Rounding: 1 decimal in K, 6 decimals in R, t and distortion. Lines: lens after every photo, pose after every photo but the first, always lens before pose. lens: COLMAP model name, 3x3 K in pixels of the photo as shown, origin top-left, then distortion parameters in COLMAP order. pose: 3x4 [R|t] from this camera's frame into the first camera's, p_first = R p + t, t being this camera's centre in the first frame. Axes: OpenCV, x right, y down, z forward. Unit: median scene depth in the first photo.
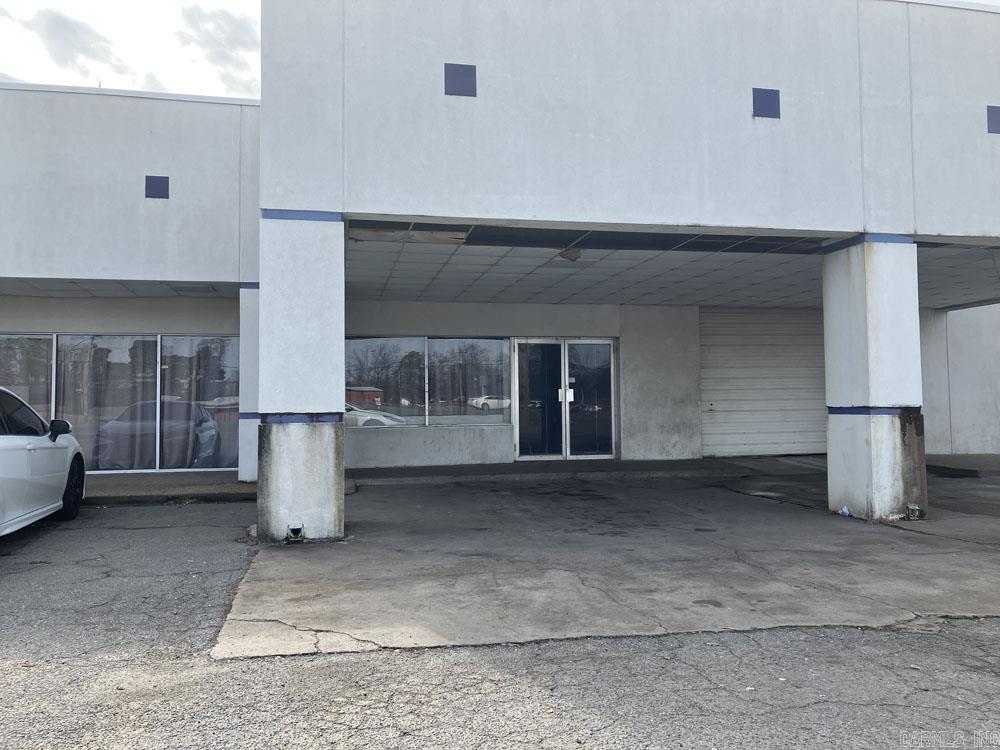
lens RADIAL K [[821.1, 0, 500.8], [0, 821.1, 361.2], [0, 0, 1]] dist [0.026423, -0.005674]
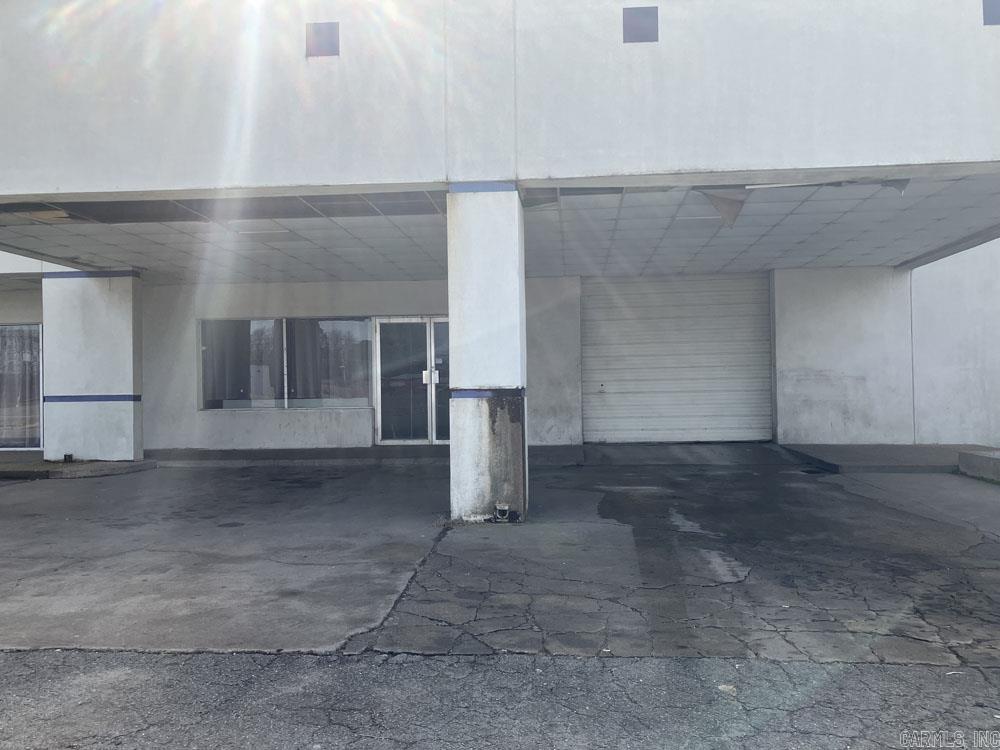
lens RADIAL K [[816.3, 0, 500.0], [0, 816.3, 385.7], [0, 0, 1]] dist [0.012584, 0.001218]
pose [[0.957835, -0.006186, -0.287251, 0.443551], [0.021261, 0.998553, 0.049391, 0.007083], [0.286530, -0.053416, 0.956581, 0.125990]]
